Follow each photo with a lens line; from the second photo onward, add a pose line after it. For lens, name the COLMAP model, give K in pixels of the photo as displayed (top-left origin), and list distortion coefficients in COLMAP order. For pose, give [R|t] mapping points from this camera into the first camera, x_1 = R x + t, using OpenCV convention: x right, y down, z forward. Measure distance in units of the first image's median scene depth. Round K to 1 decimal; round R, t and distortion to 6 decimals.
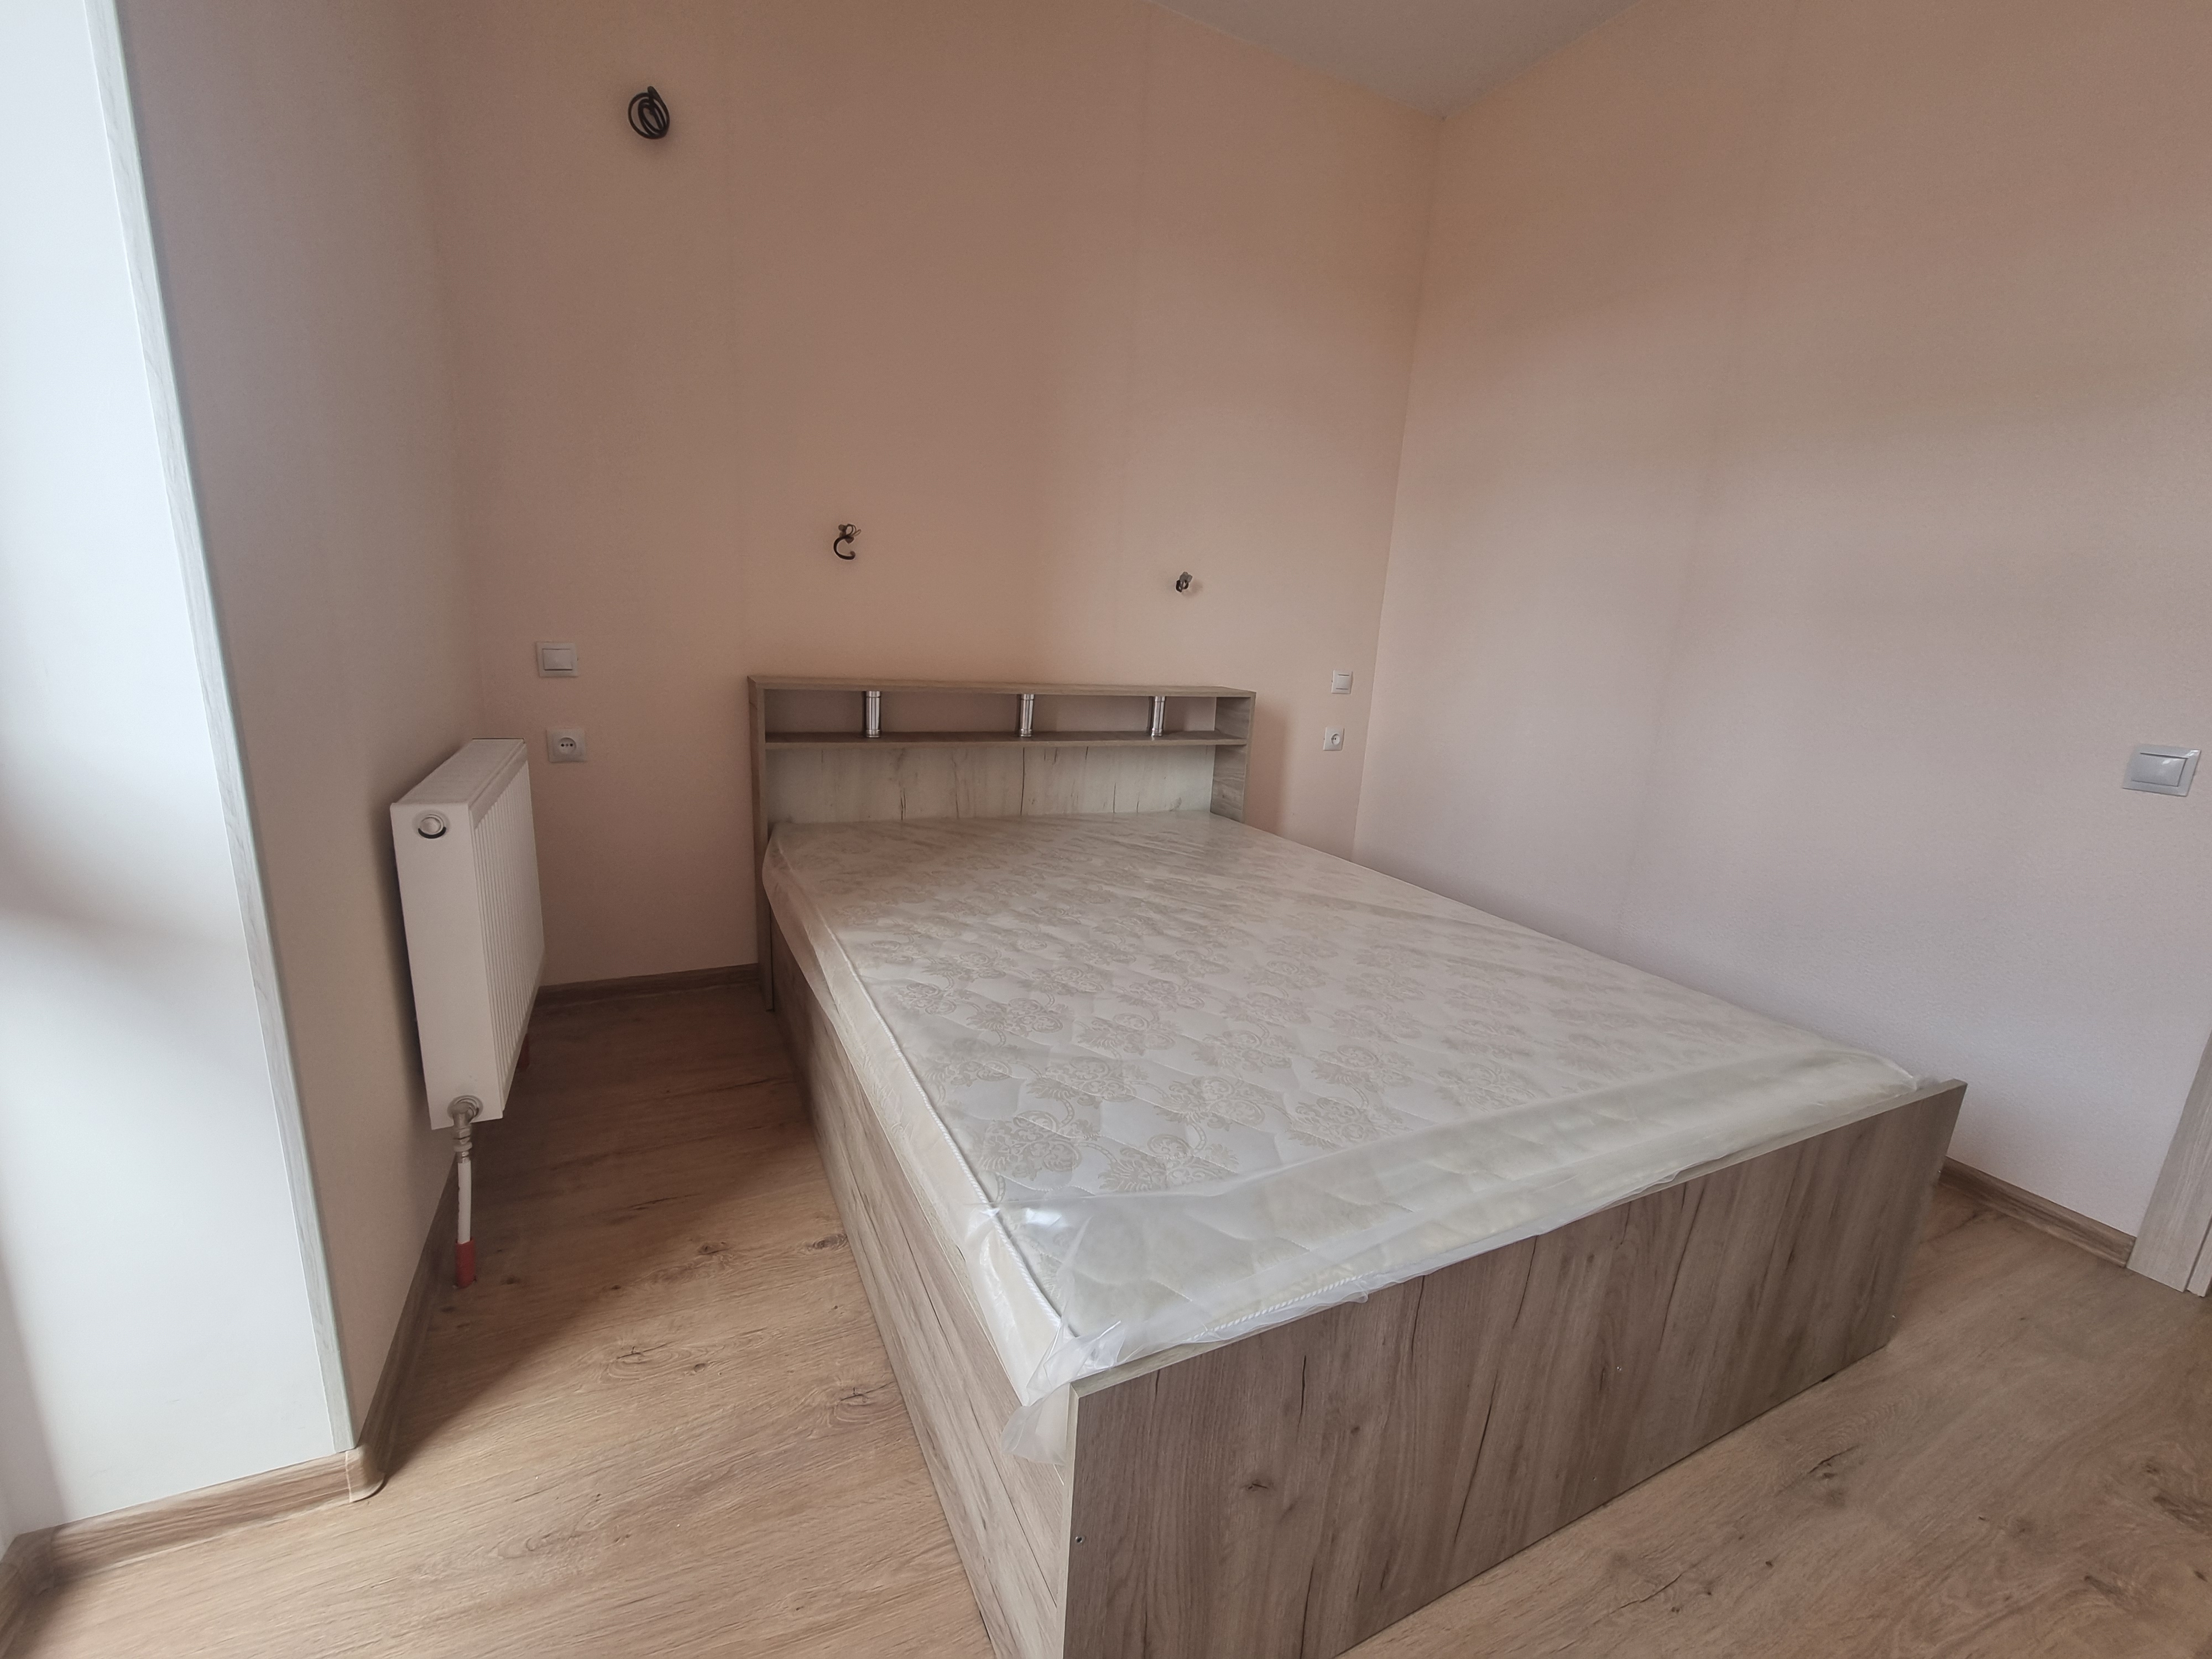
lens RADIAL K [[906.7, 0, 1115.2], [0, 906.7, 845.6], [0, 0, 1]] dist [-0.007441, 0.001847]
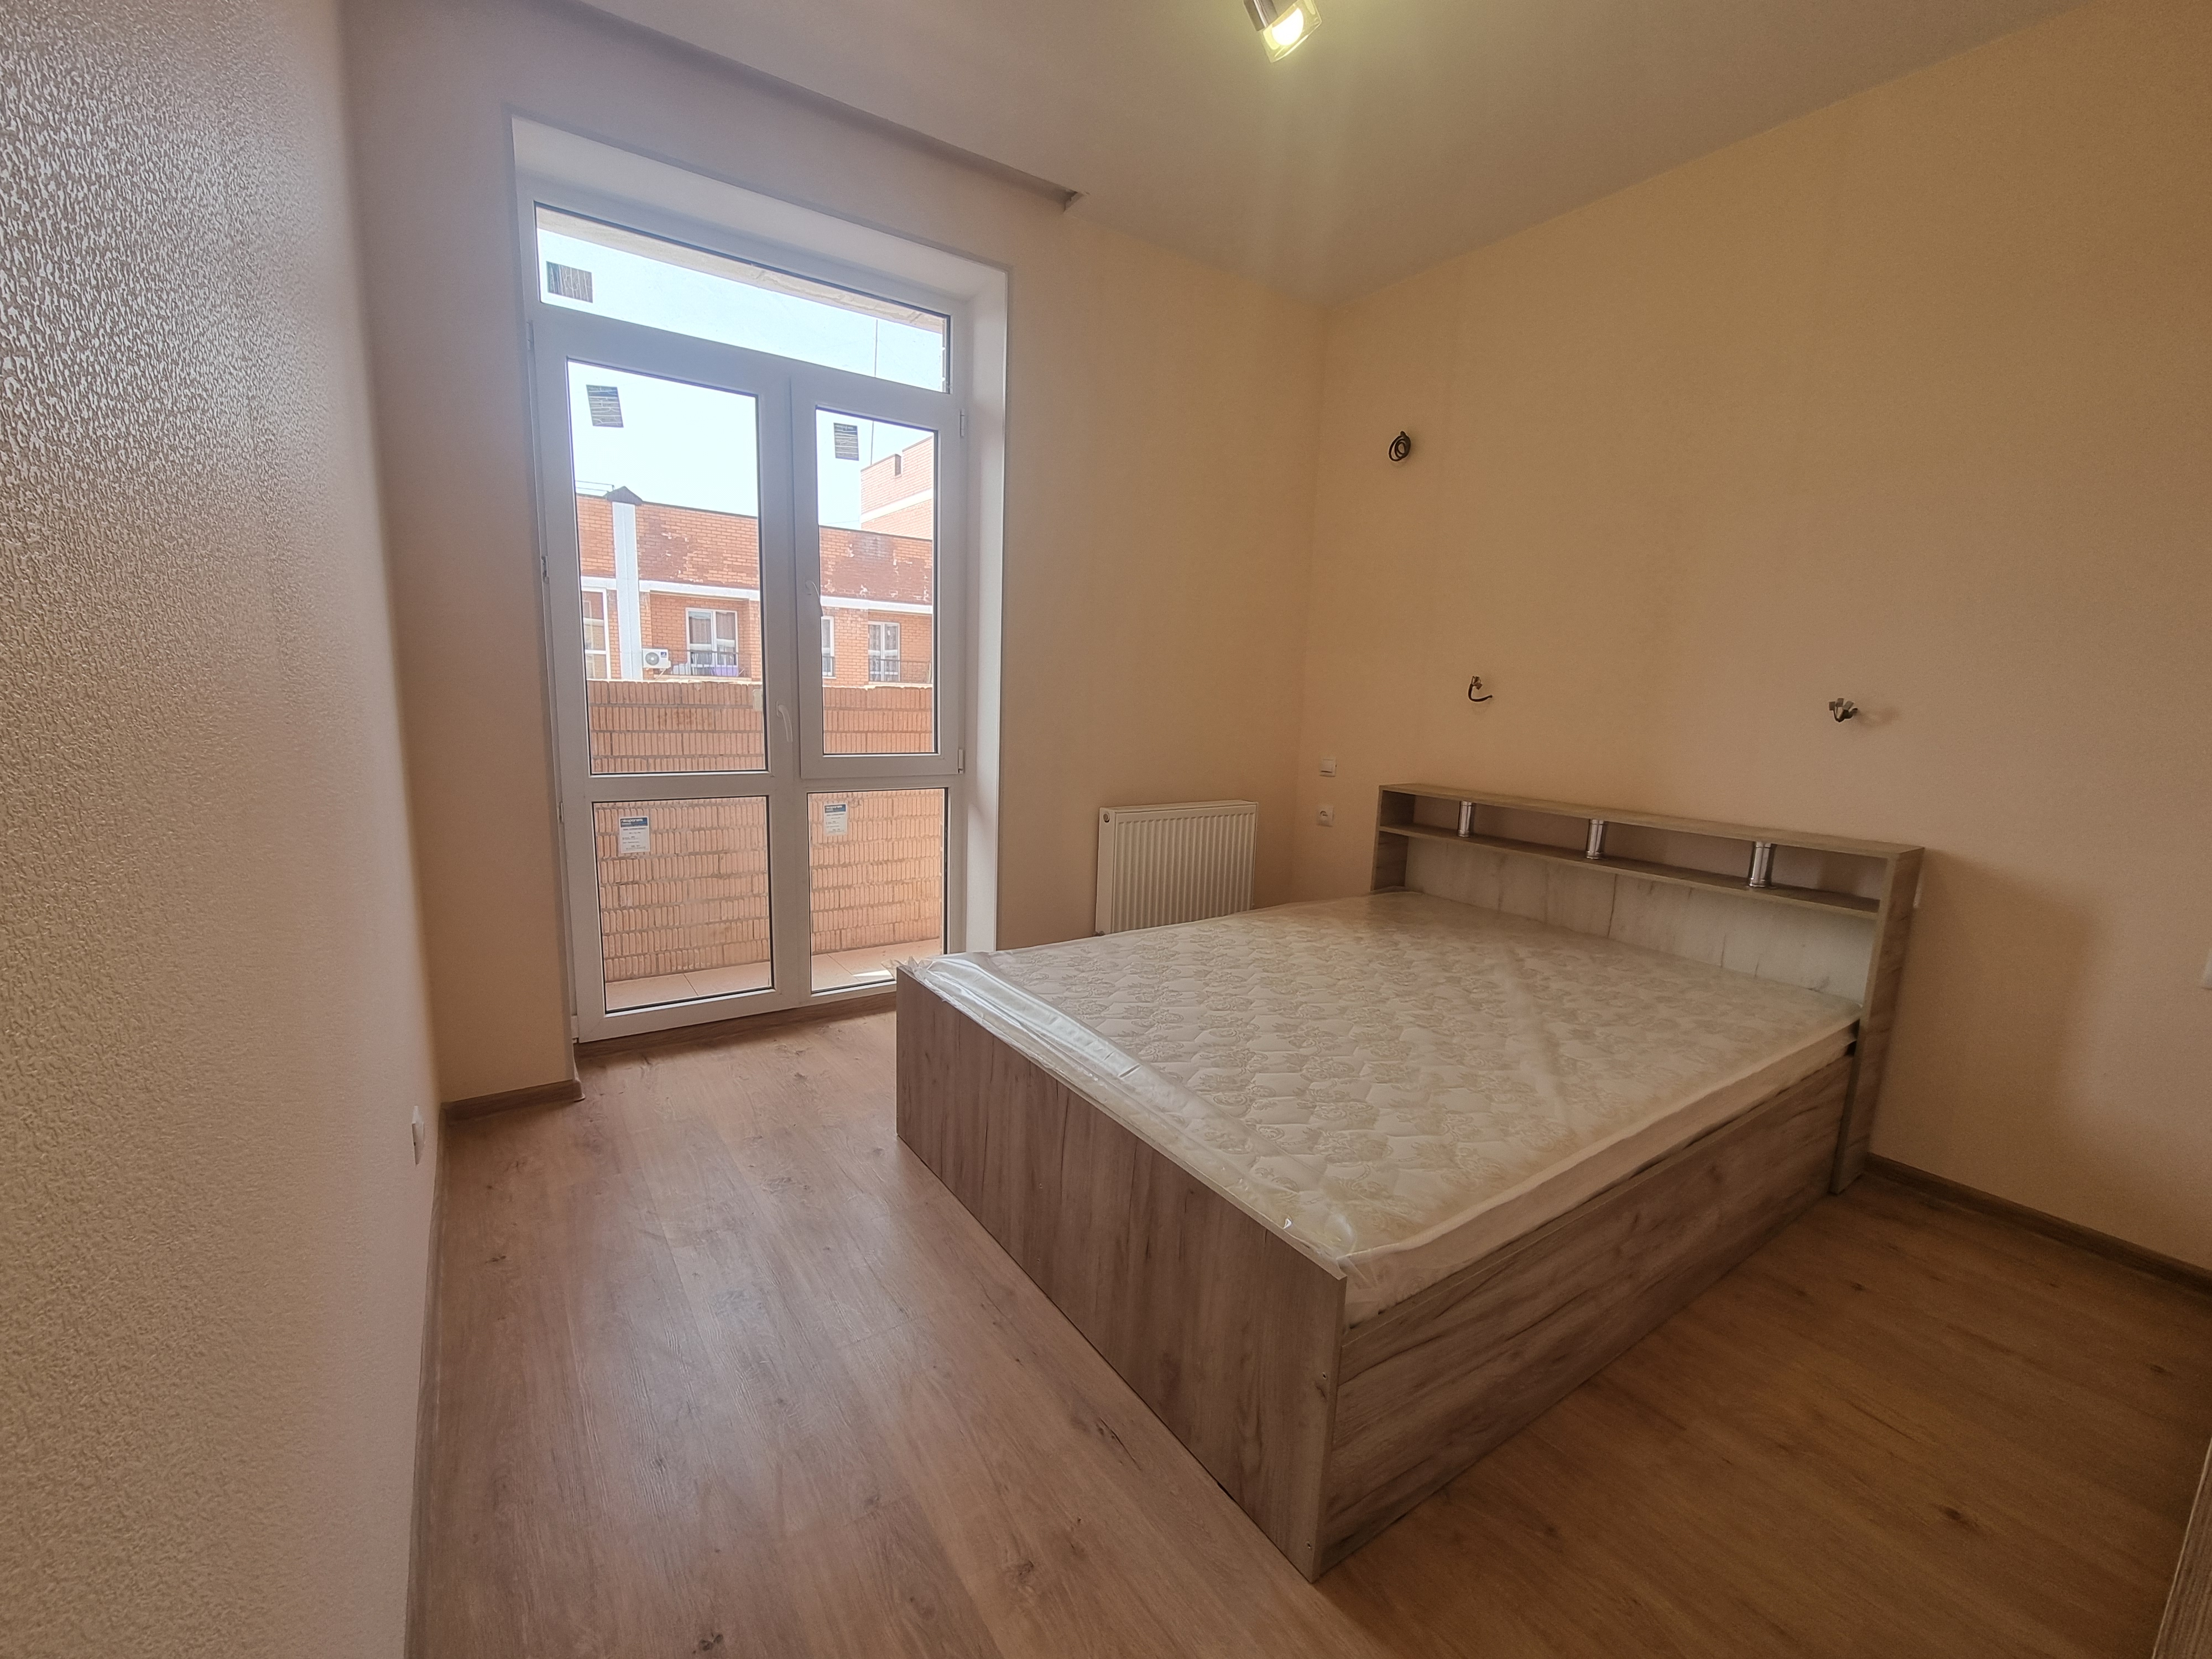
lens RADIAL K [[906.7, 0, 1084.2], [0, 906.7, 846.0], [0, 0, 1]] dist [-0.007441, 0.001847]
pose [[0.129759, 0.122847, -0.983906, 0.917329], [-0.258344, 0.962211, 0.086068, -0.077451], [0.957299, 0.243018, 0.156593, 0.288956]]
